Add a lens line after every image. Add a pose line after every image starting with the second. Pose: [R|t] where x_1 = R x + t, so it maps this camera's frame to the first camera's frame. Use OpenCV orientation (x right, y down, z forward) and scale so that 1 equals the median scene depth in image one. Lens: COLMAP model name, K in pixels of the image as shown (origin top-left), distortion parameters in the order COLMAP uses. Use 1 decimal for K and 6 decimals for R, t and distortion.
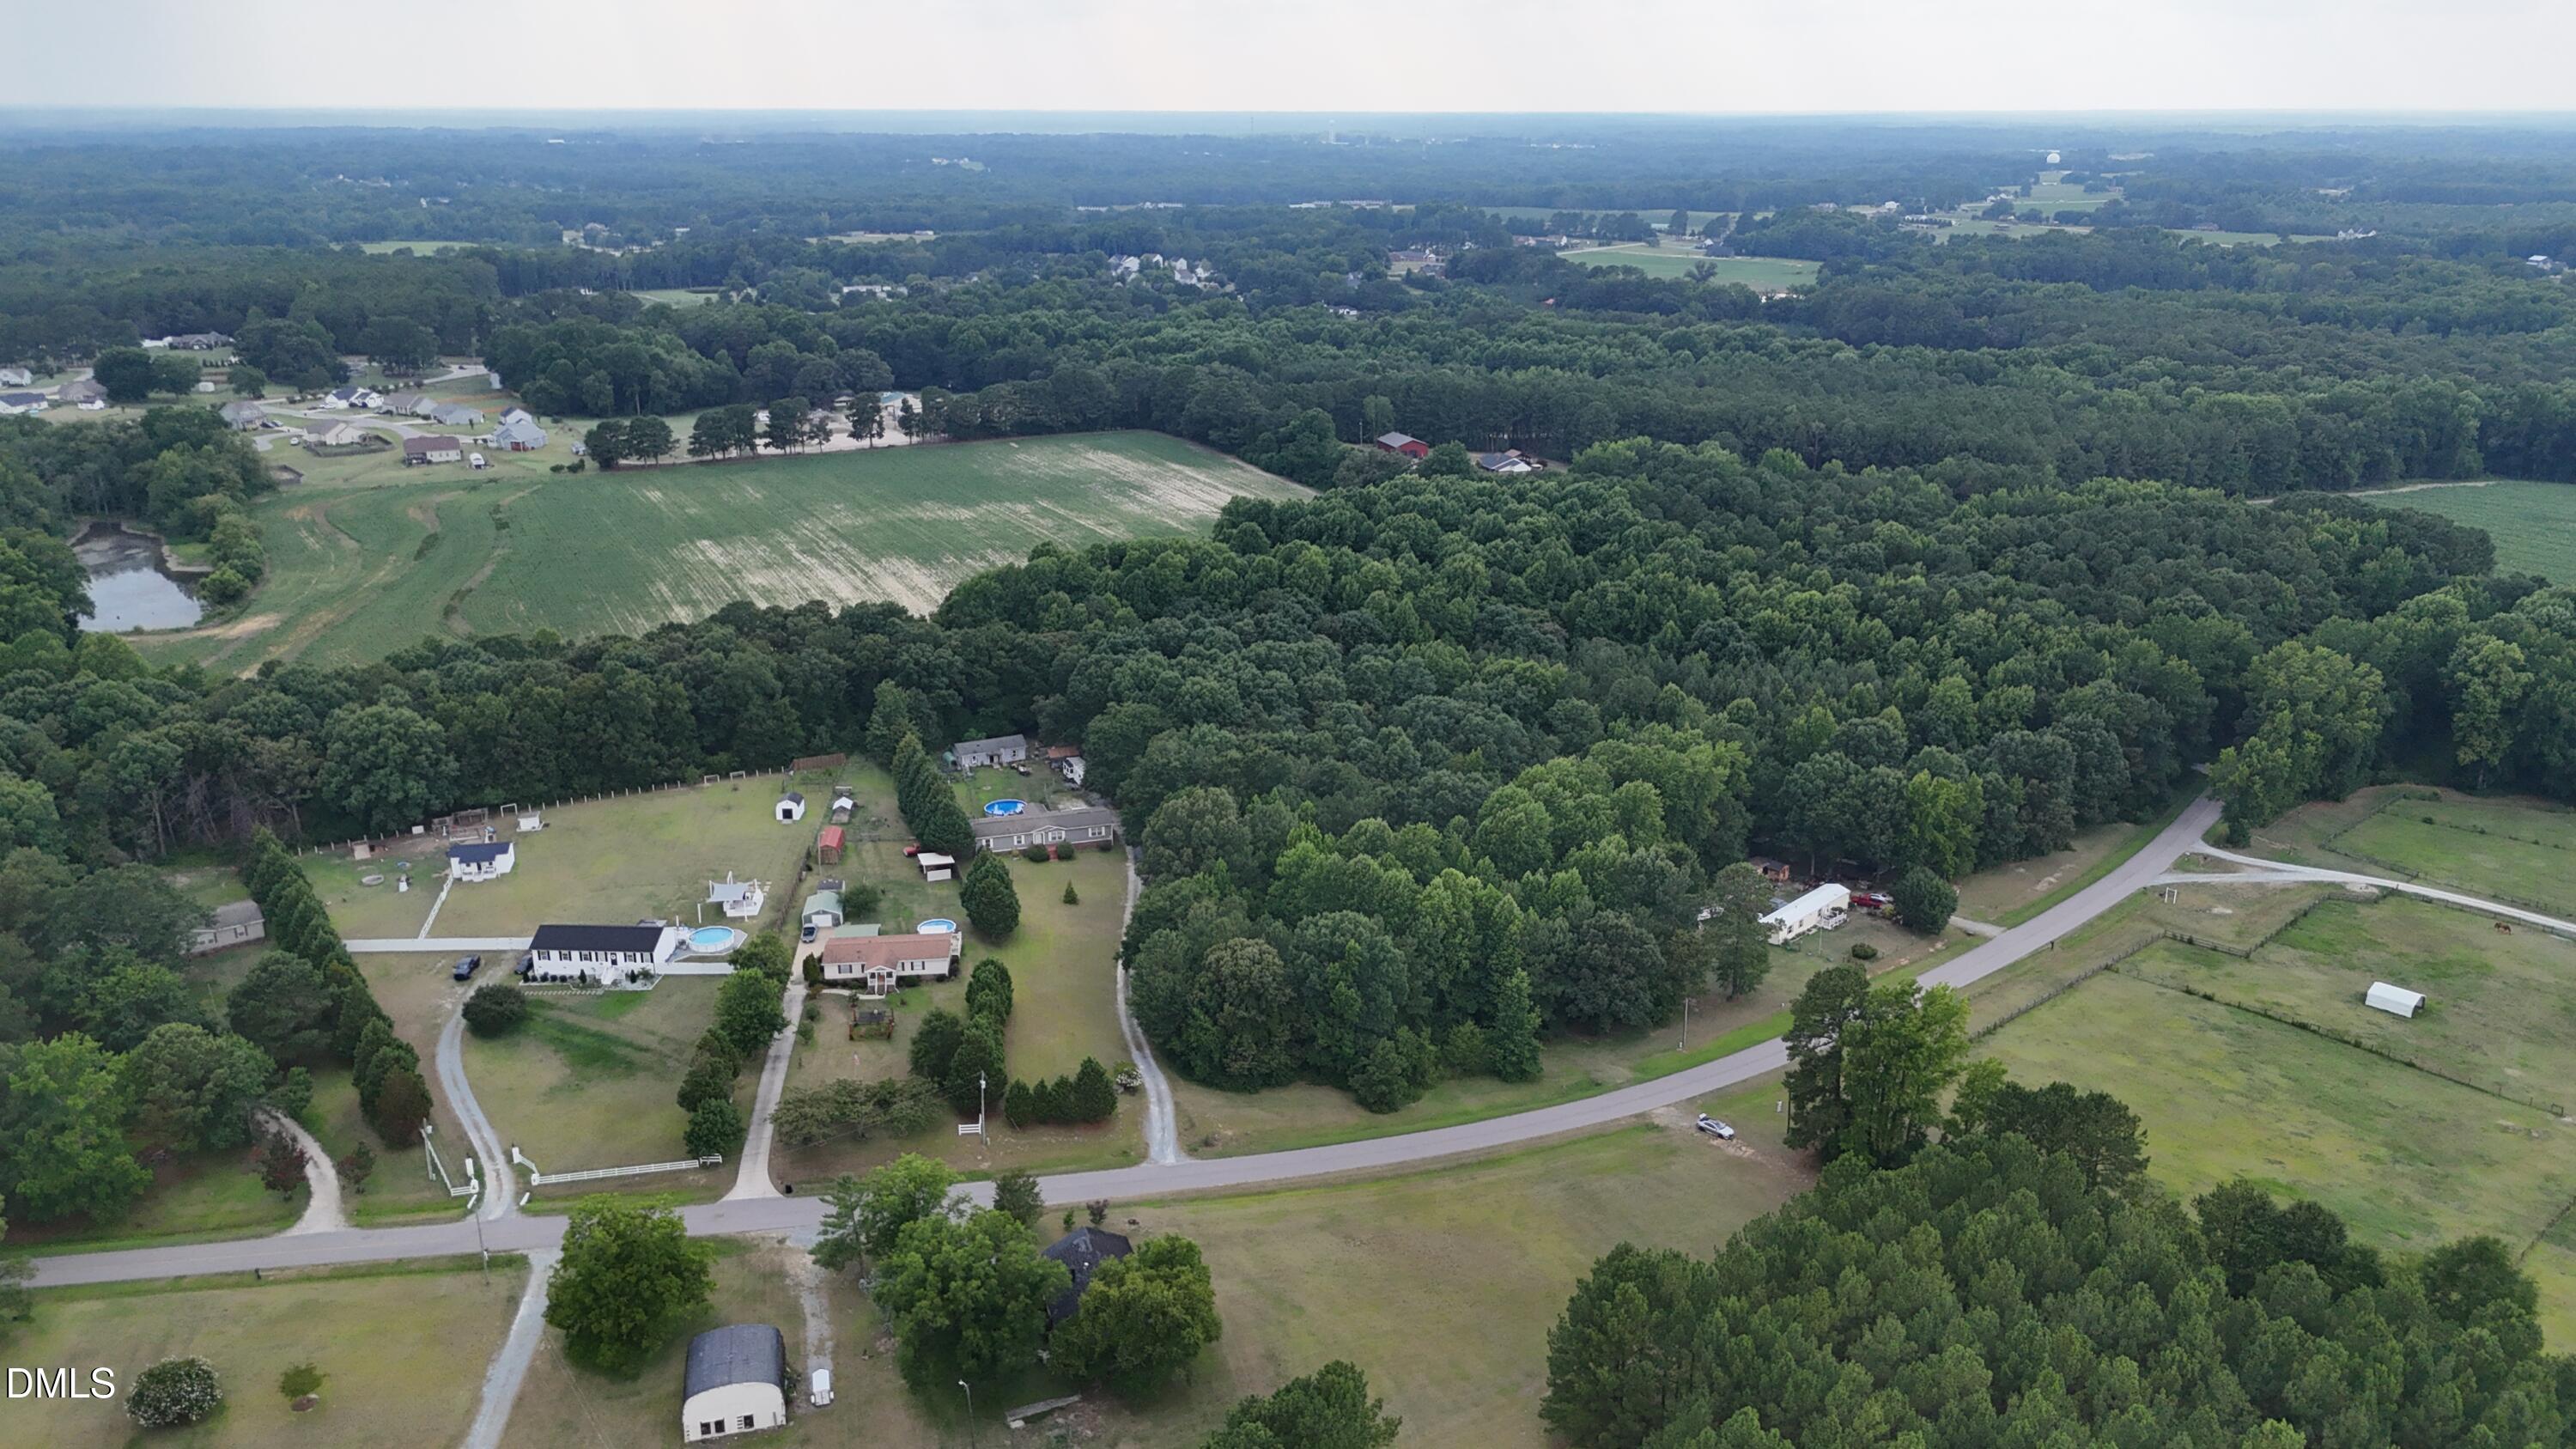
lens RADIAL K [[1891.8, 0, 1288.0], [0, 1891.8, 724.5], [0, 0, 1]] dist [0.063026, -0.056053]
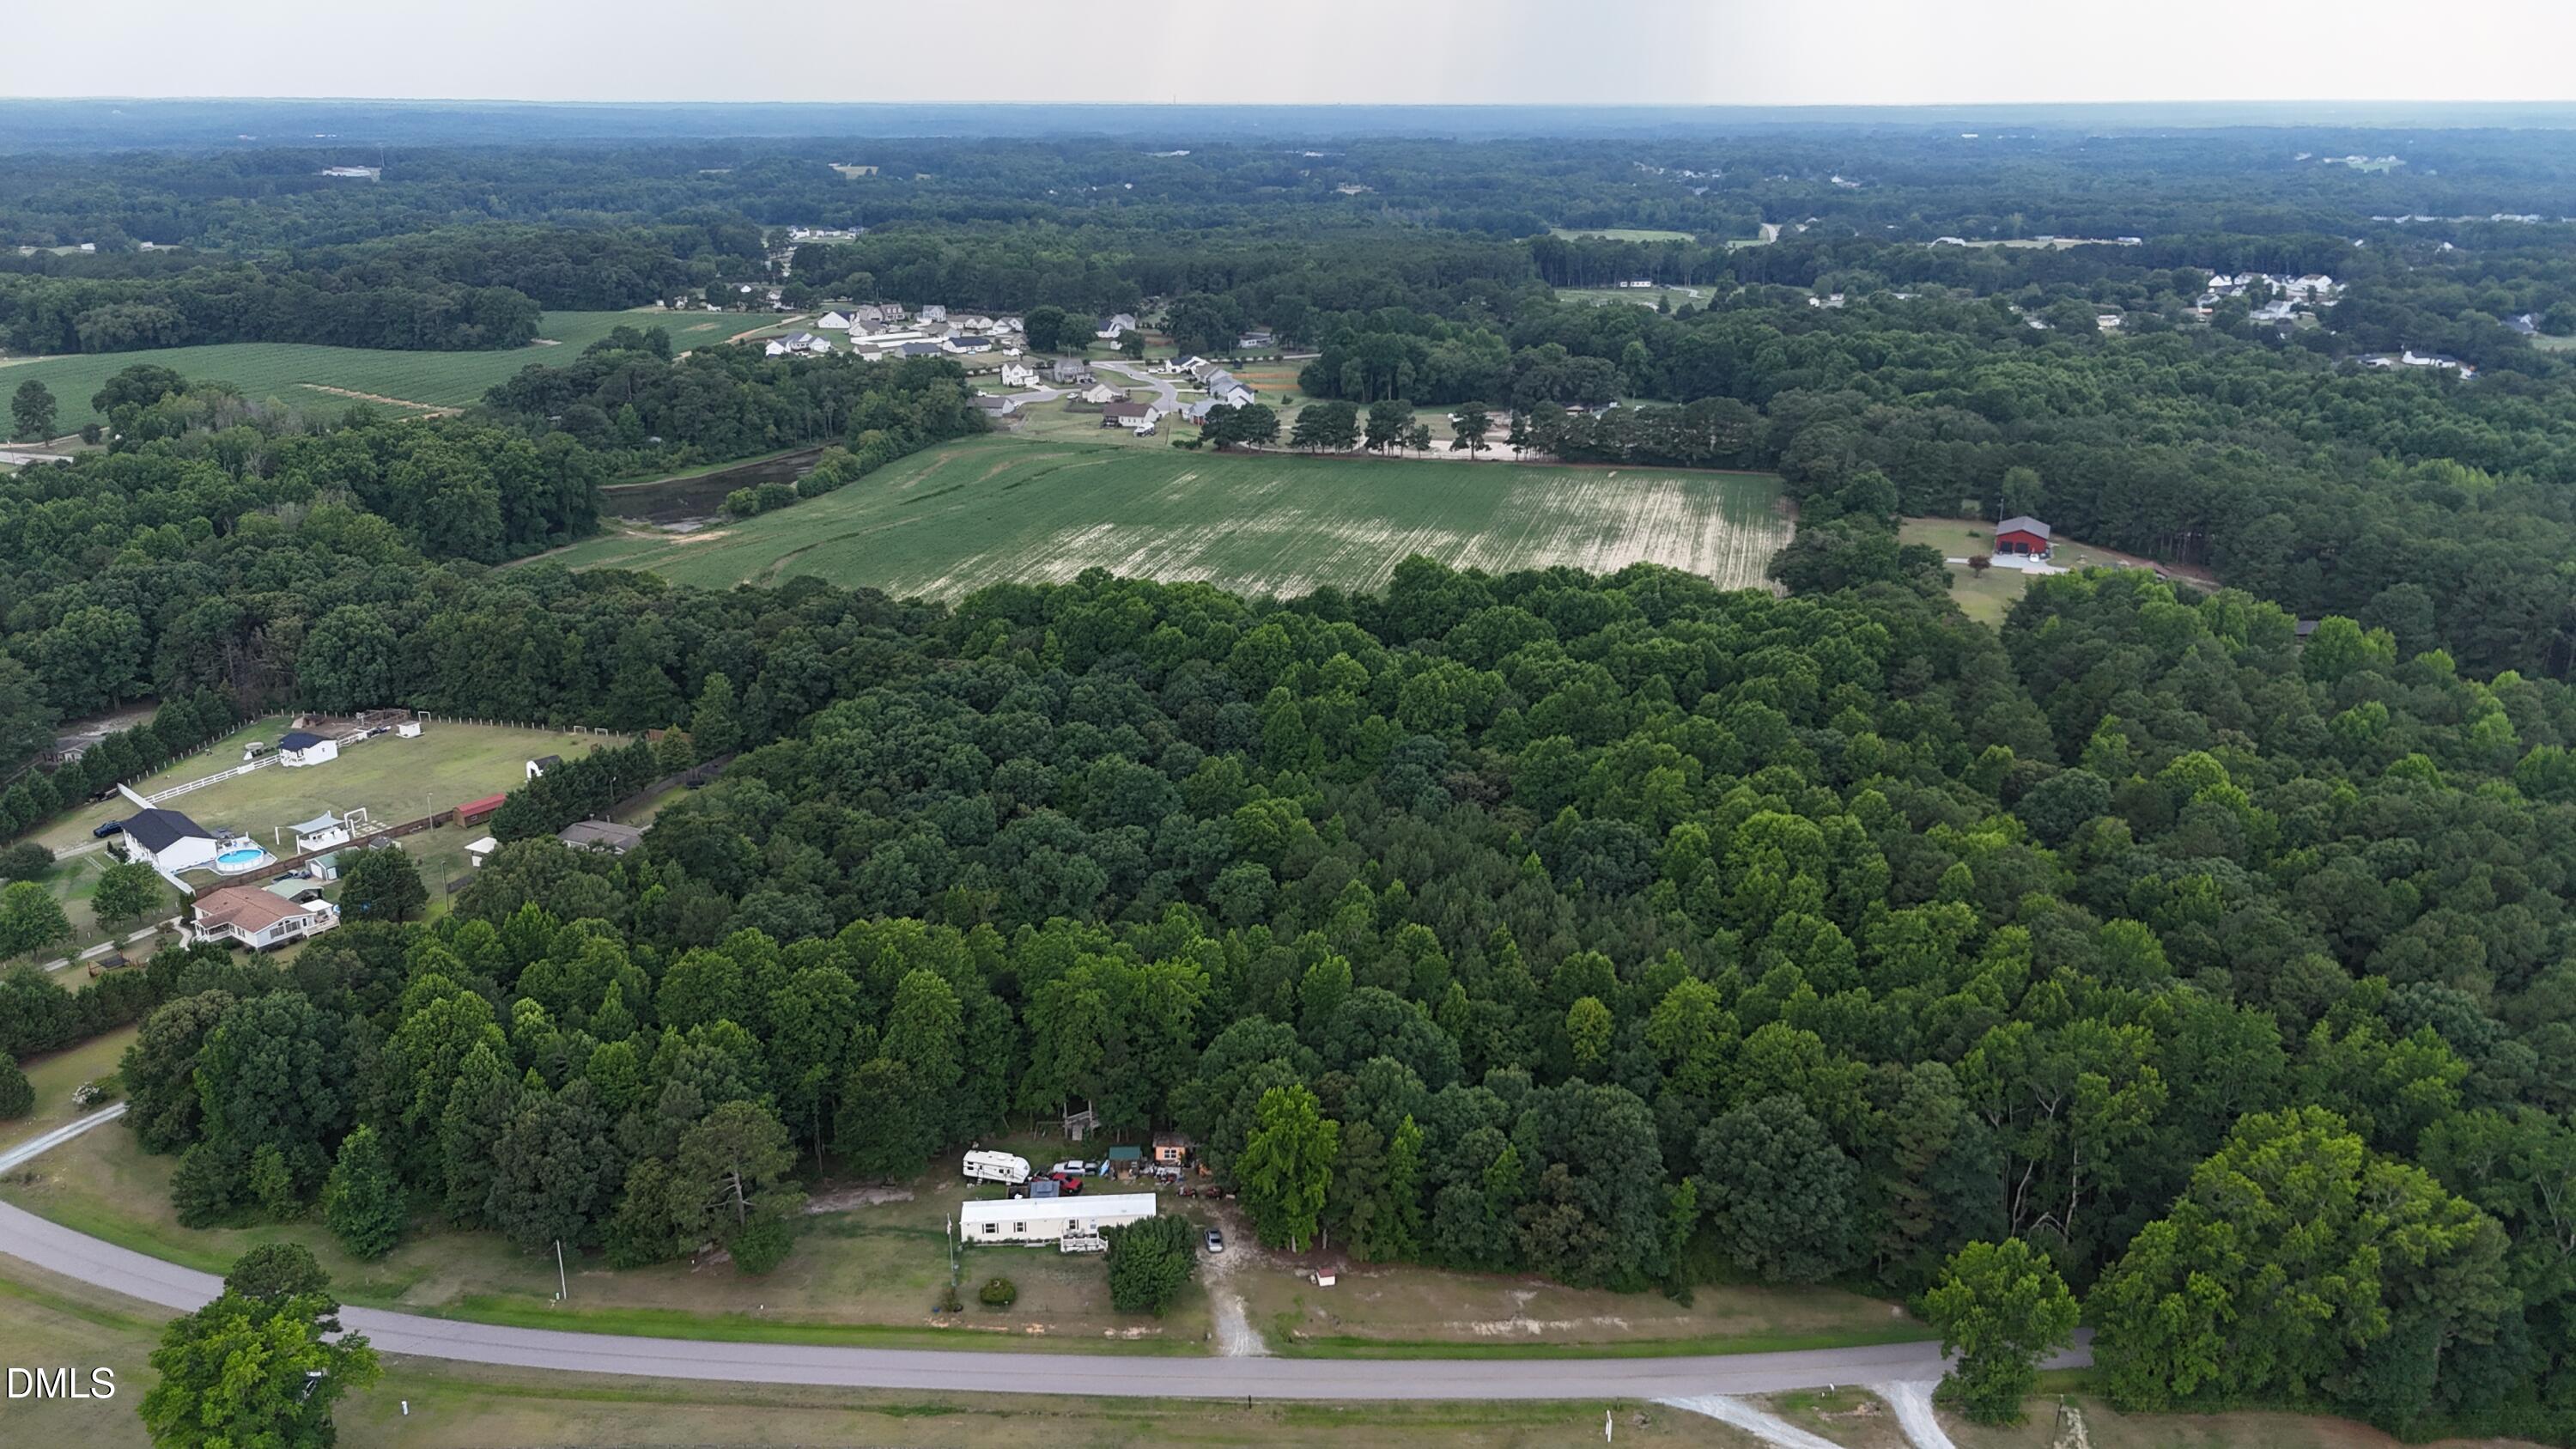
lens RADIAL K [[1891.8, 0, 1288.0], [0, 1891.8, 724.5], [0, 0, 1]] dist [0.063026, -0.056053]
pose [[0.748531, 0.207975, -0.629641, 0.630735], [-0.206296, 0.975459, 0.076952, -0.131269], [0.630193, 0.072292, 0.773066, 0.406250]]
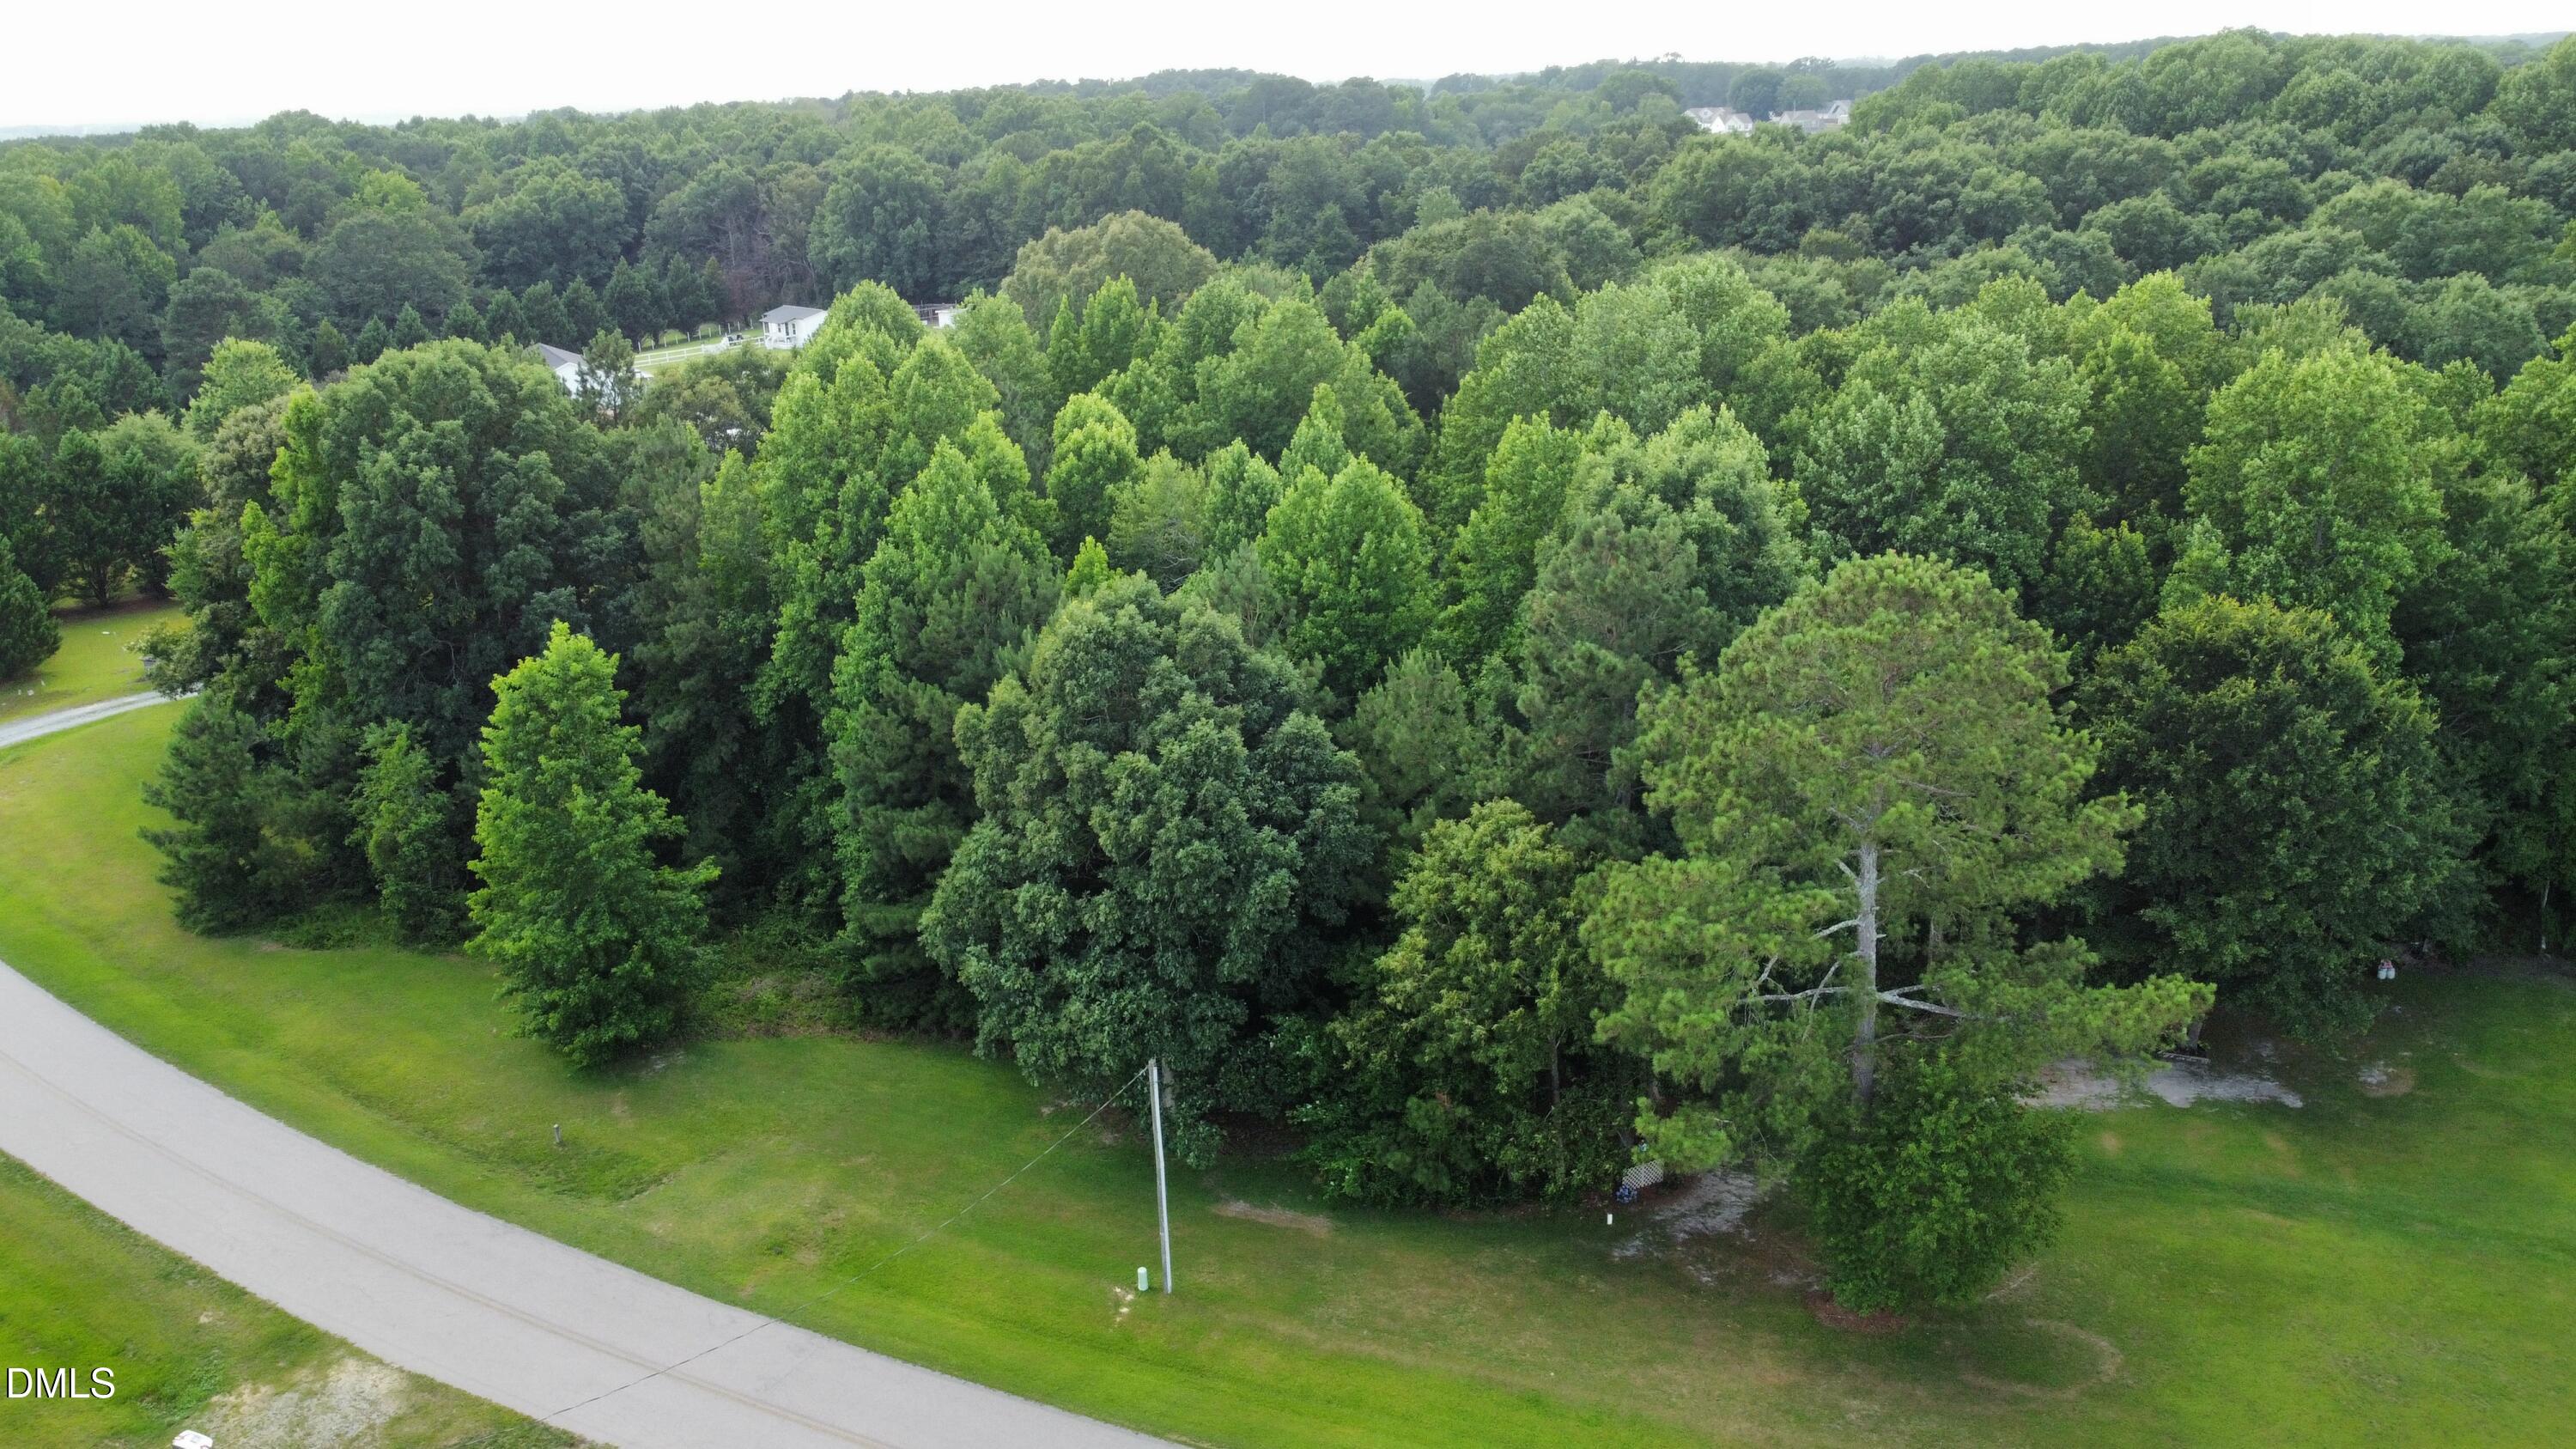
lens RADIAL K [[1963.1, 0, 1279.3], [0, 1963.1, 669.4], [0, 0, 1]] dist [-0.010687, -0.004805]
pose [[0.519241, 0.225315, -0.824392, 0.266896], [-0.227837, 0.966205, 0.120571, 0.055894], [0.823698, 0.125222, 0.553029, 0.639775]]
